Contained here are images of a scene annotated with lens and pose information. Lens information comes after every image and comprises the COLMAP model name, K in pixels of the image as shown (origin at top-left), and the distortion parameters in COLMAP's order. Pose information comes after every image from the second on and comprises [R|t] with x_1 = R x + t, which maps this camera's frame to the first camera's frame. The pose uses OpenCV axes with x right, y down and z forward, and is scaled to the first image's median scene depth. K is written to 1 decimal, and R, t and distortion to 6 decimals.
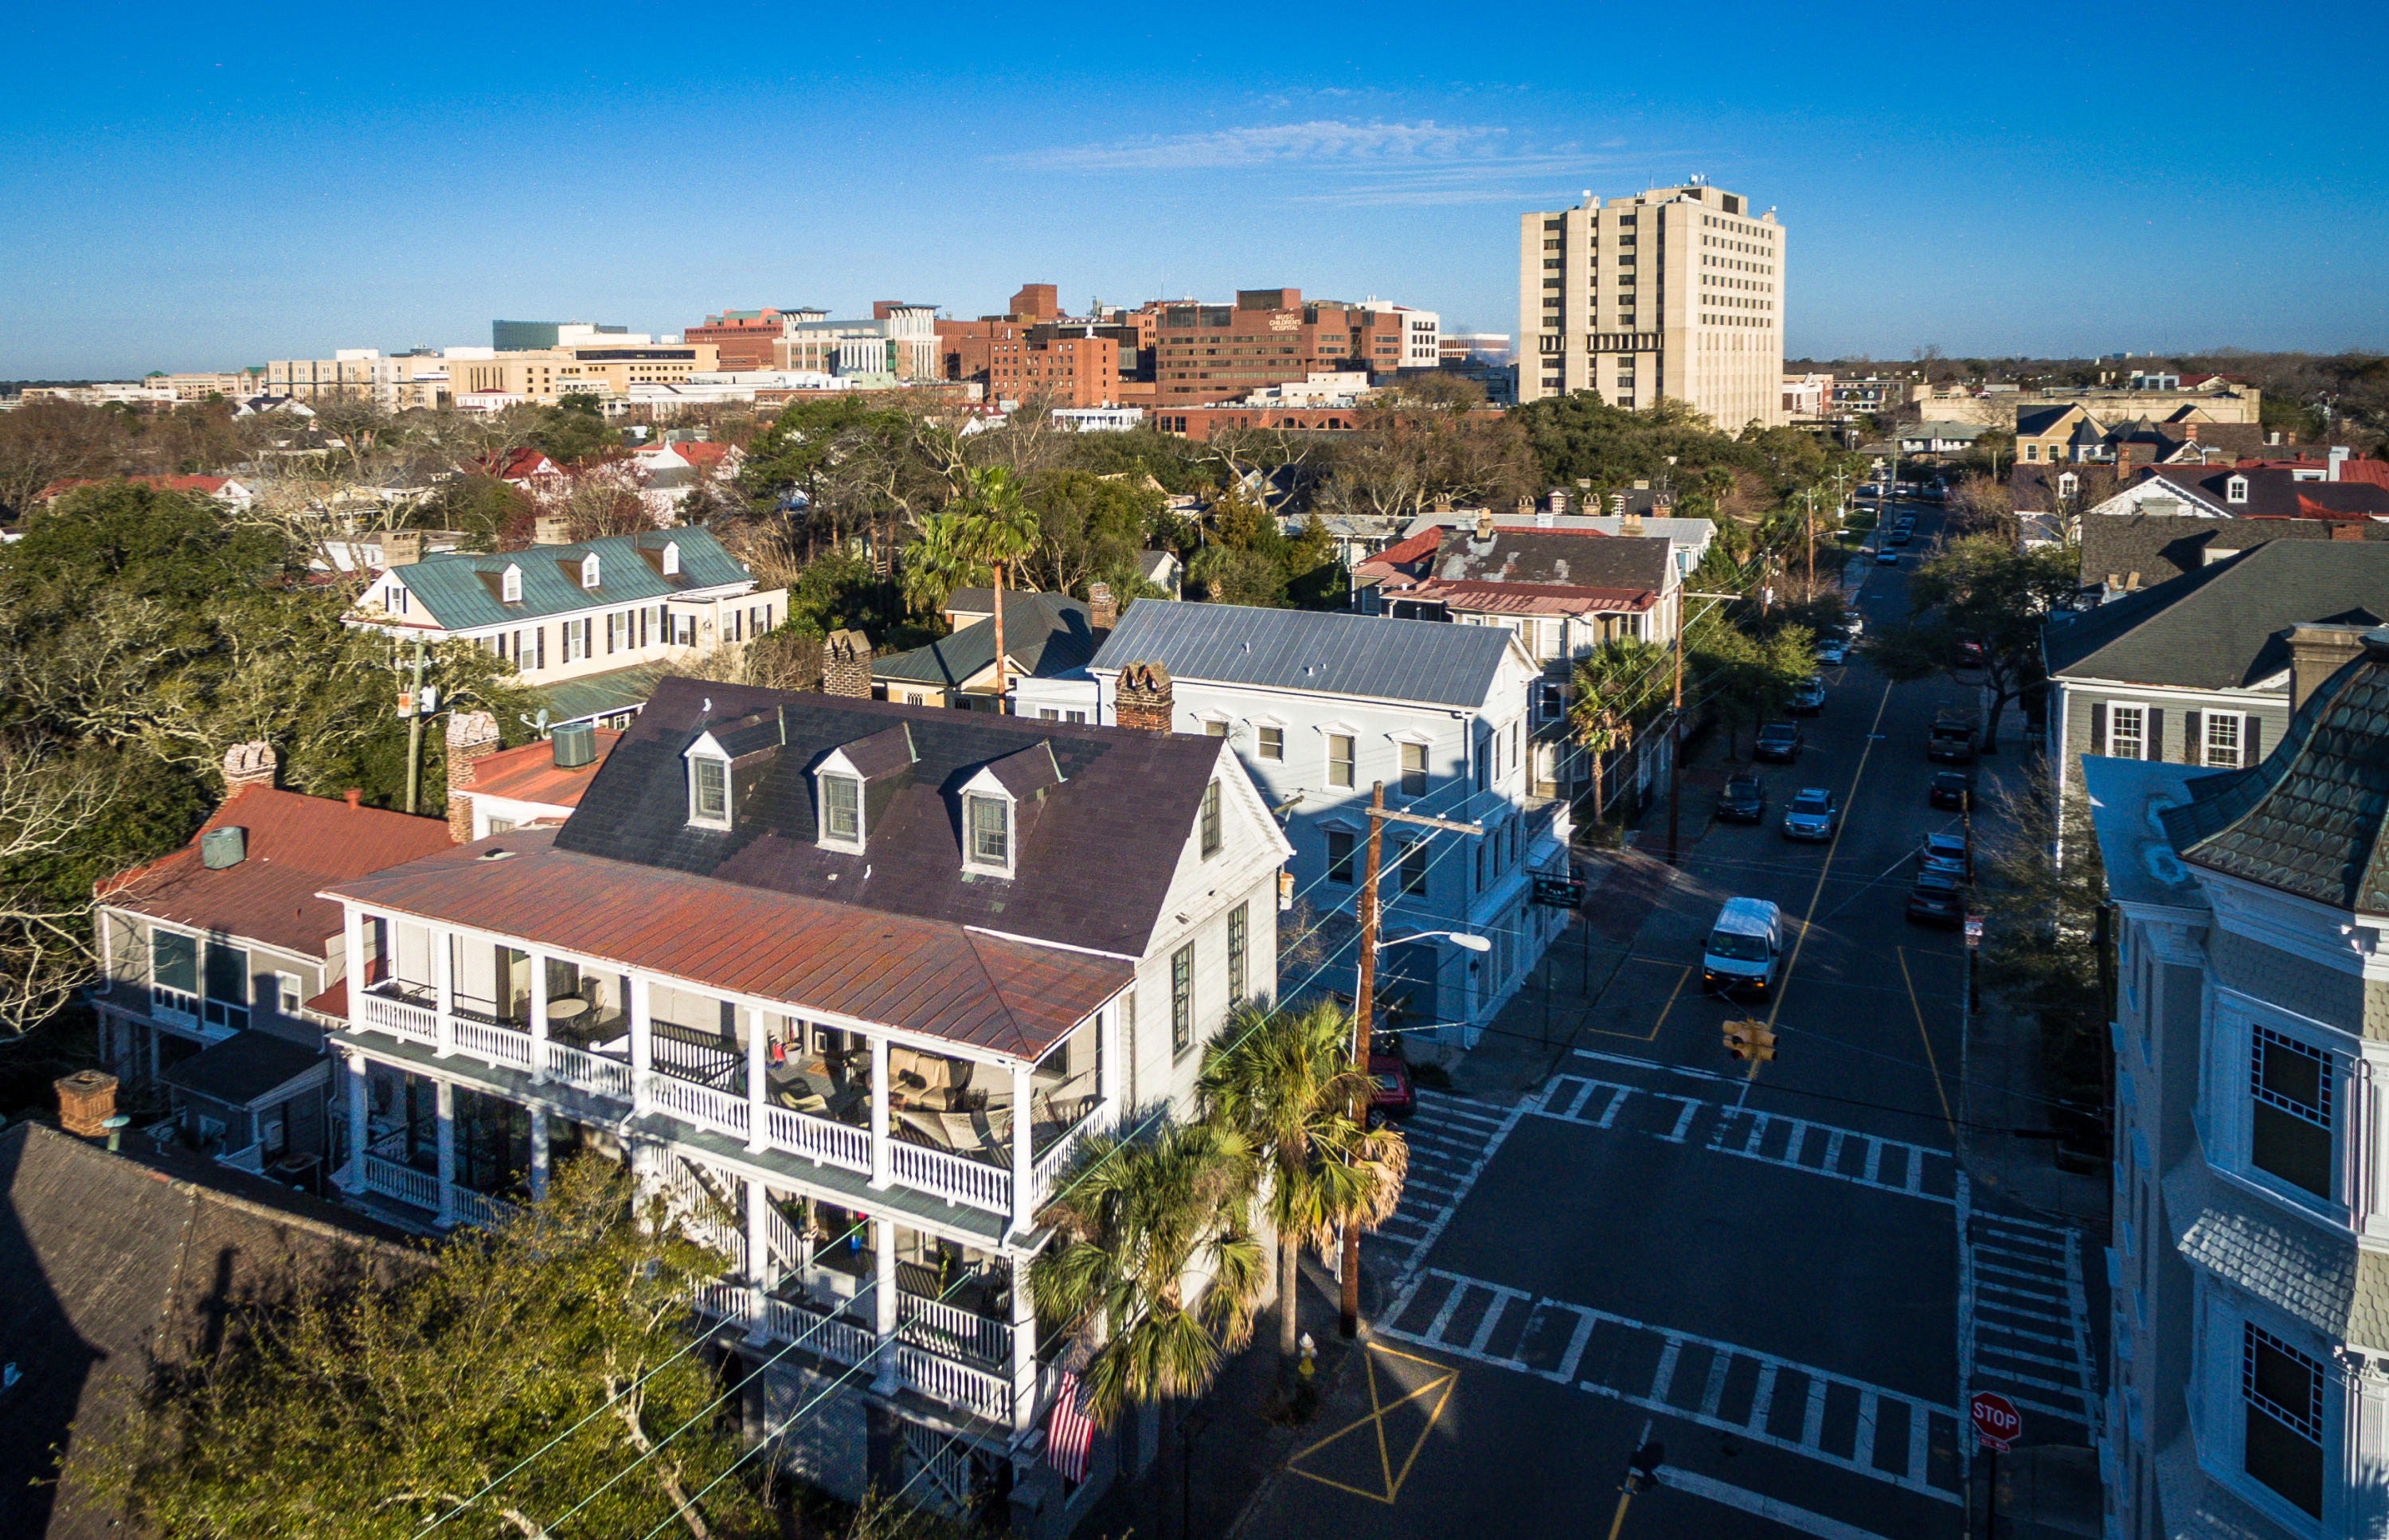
lens RADIAL K [[1645.5, 0, 1023.6], [0, 1645.5, 451.9], [0, 0, 1]] dist [0.004997, 0.000131]
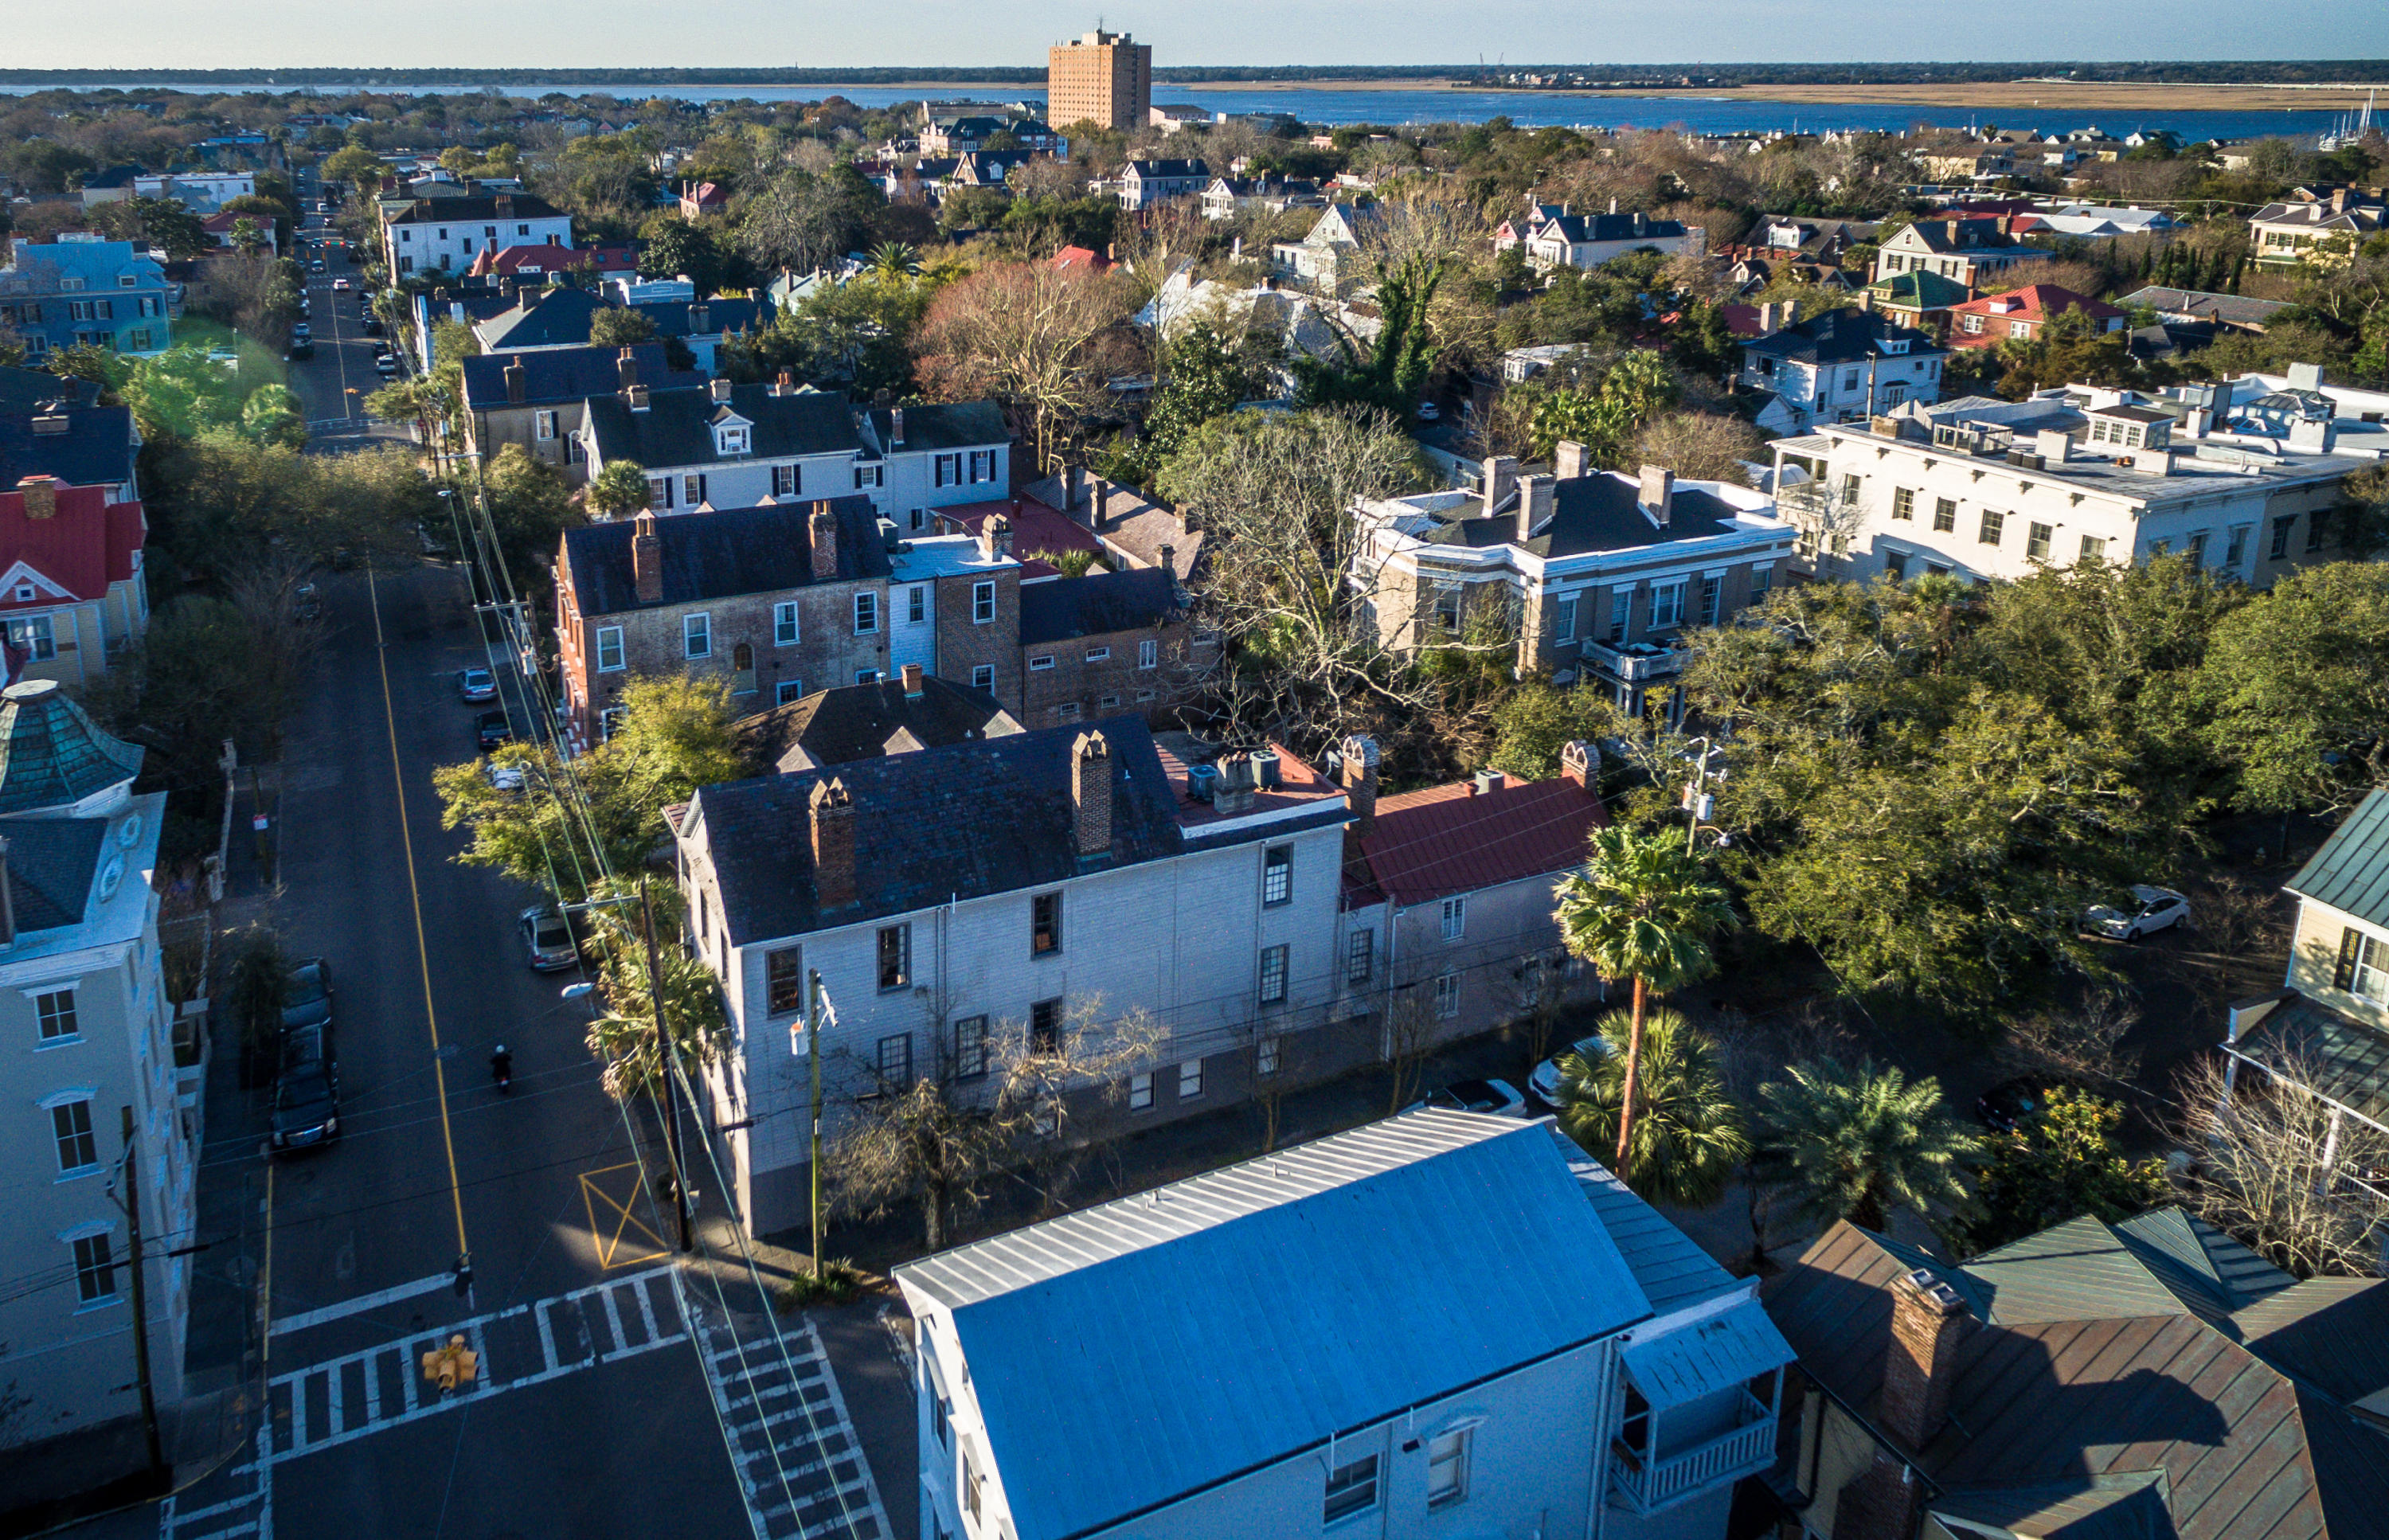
lens RADIAL K [[1645.5, 0, 1025.3], [0, 1645.5, 453.0], [0, 0, 1]] dist [0.004997, 0.000131]
pose [[-0.594247, 0.195877, -0.780066, 0.701448], [-0.027752, 0.964319, 0.263284, -0.348333], [0.803804, 0.178104, -0.567607, 1.357583]]
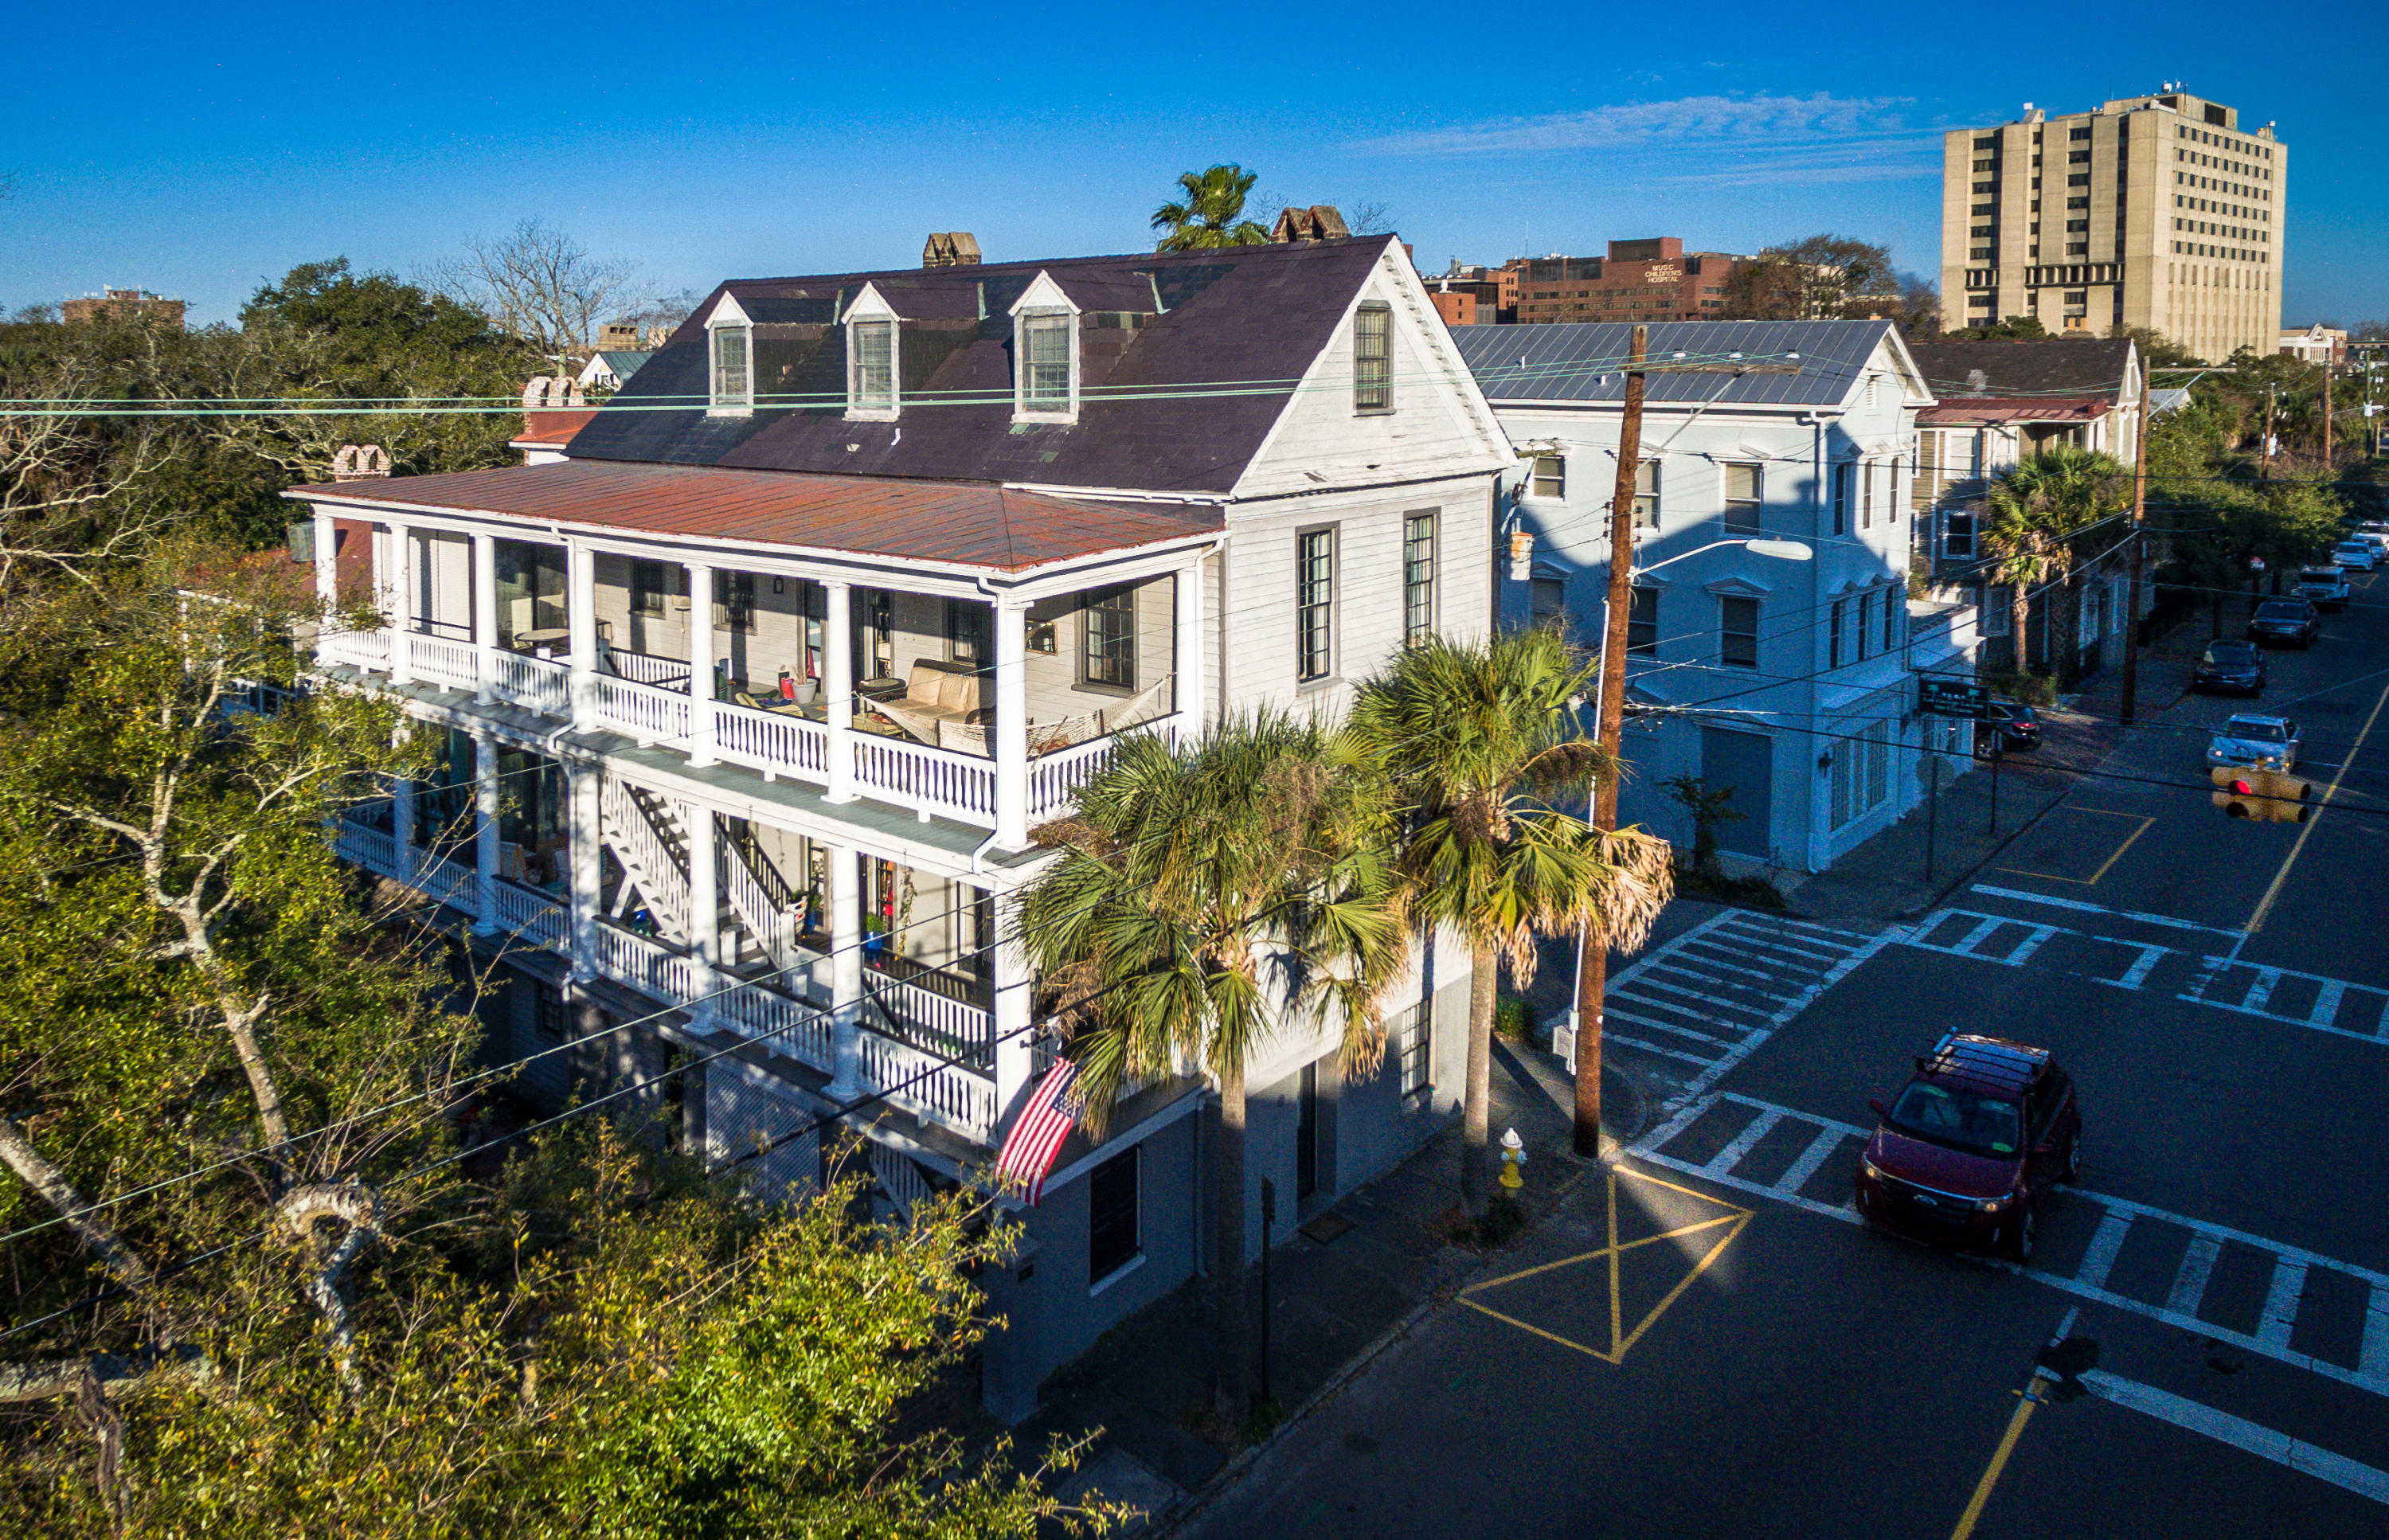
lens RADIAL K [[1645.5, 0, 1020.9], [0, 1645.5, 455.9], [0, 0, 1]] dist [0.004997, 0.000131]
pose [[0.976338, 0.014667, -0.215754, 0.079646], [-0.012646, 0.999862, 0.010745, 0.172963], [0.215882, -0.007763, 0.976389, 0.202835]]
